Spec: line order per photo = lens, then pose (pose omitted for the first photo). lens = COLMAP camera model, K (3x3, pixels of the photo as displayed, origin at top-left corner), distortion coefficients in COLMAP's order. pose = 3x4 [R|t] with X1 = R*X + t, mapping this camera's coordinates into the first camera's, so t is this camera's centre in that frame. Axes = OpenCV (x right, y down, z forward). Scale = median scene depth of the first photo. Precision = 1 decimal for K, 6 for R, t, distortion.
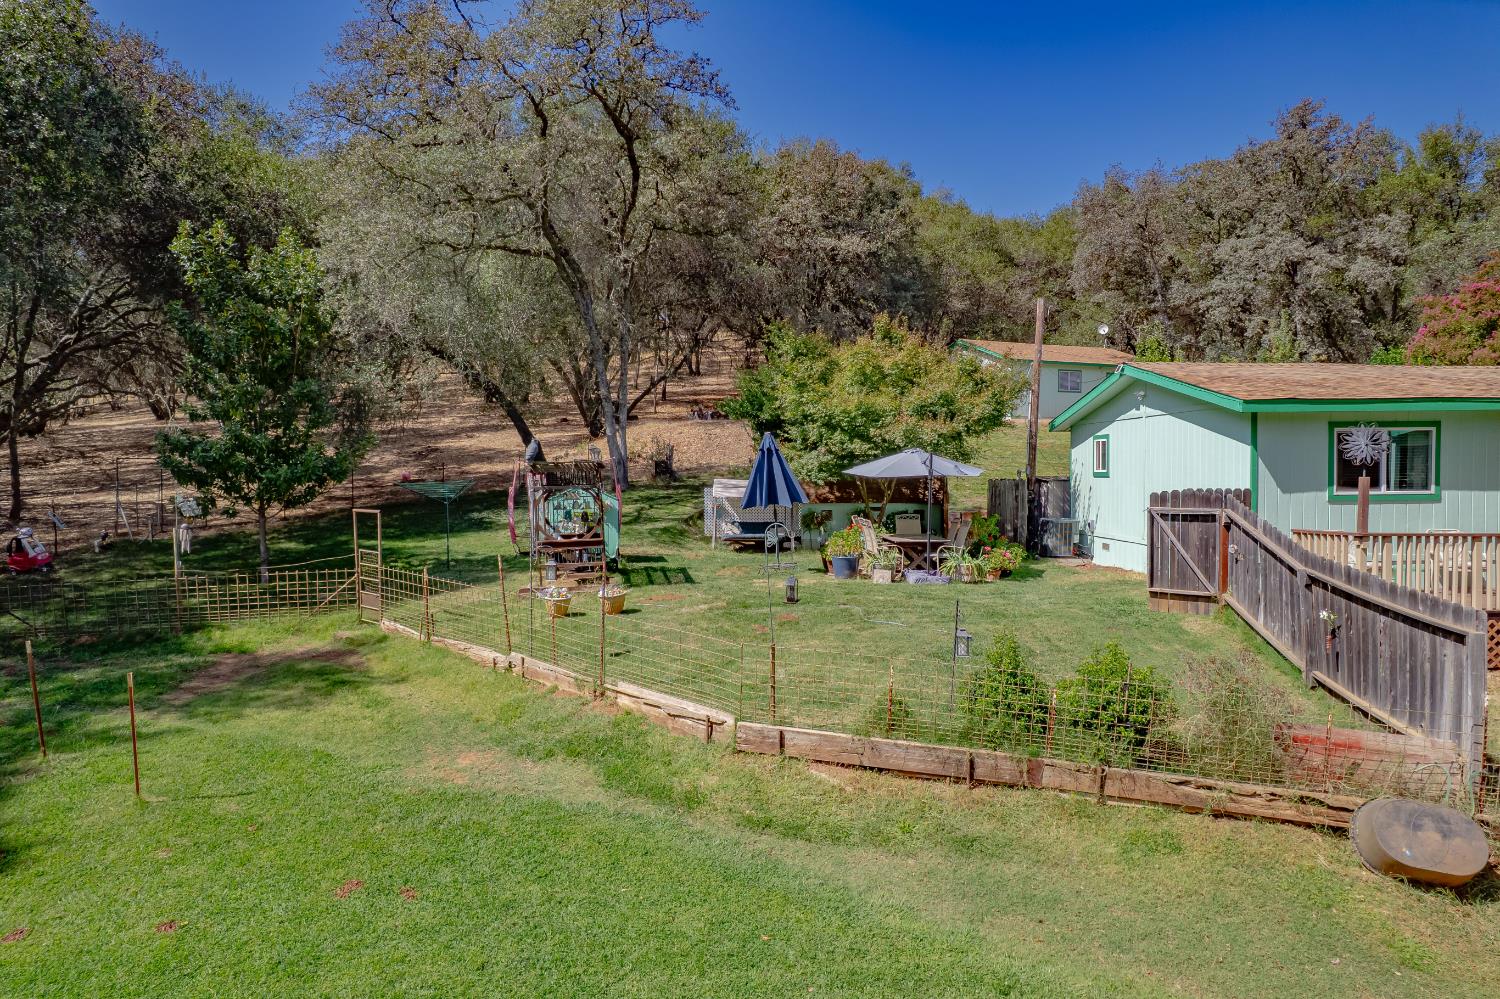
lens RADIAL K [[948.5, 0, 740.1], [0, 948.5, 500.4], [0, 0, 1]] dist [-0.076751, 0.066166]
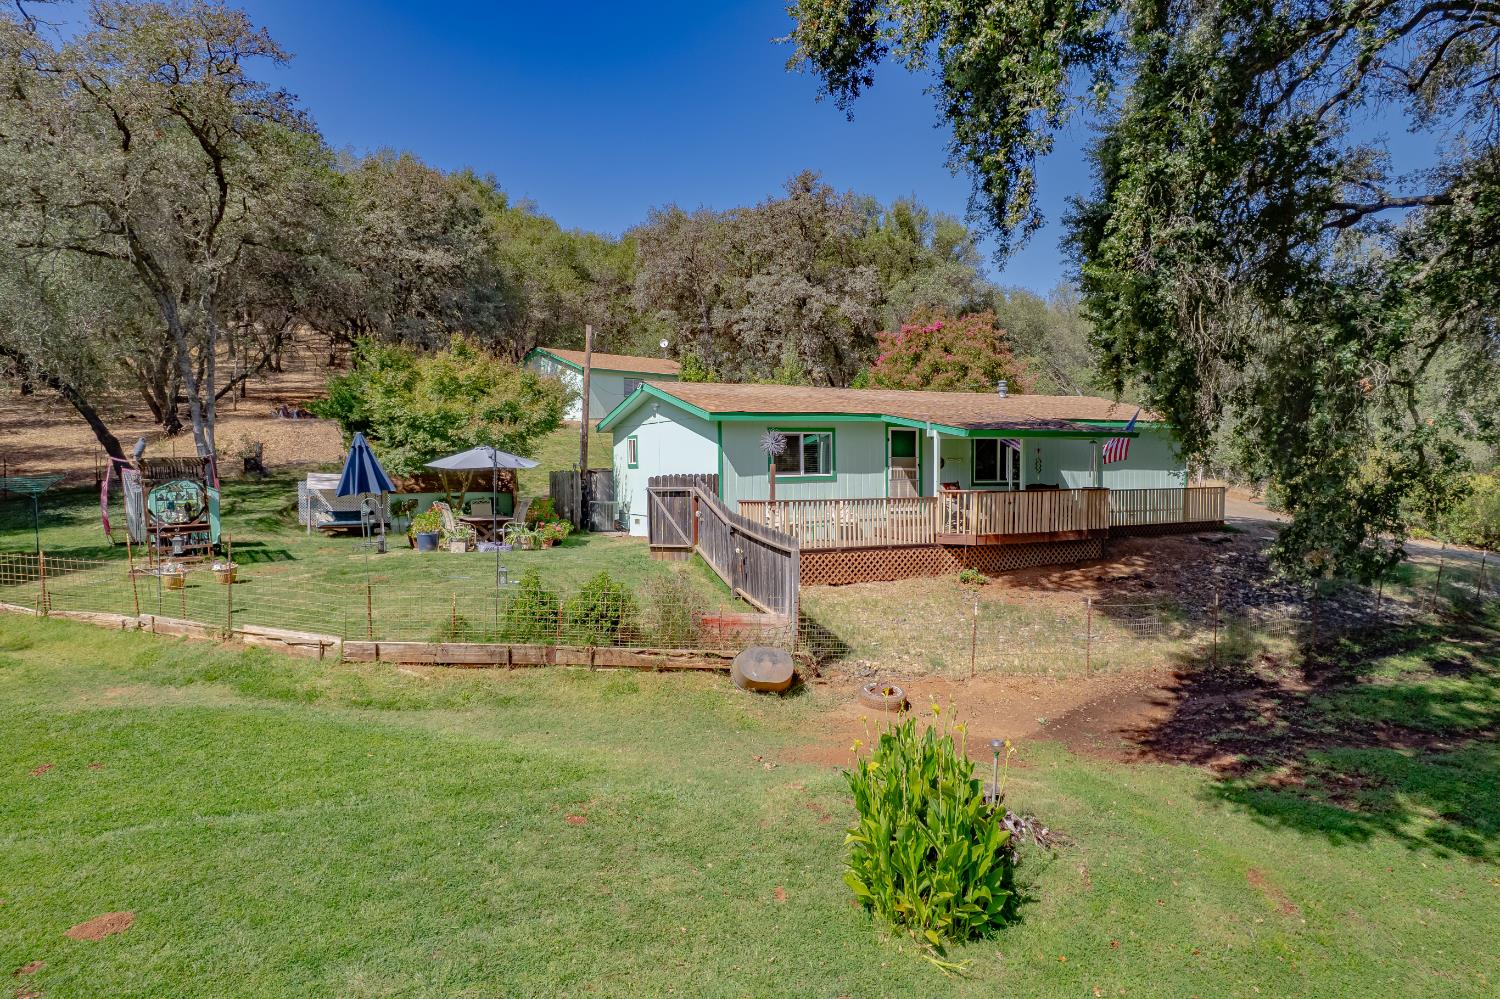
lens RADIAL K [[948.5, 0, 740.1], [0, 948.5, 500.4], [0, 0, 1]] dist [-0.076751, 0.066166]
pose [[0.913331, -0.021118, 0.406671, -0.013118], [0.020008, 0.999775, 0.006981, 0.013889], [-0.406727, 0.001760, 0.913548, -0.254509]]
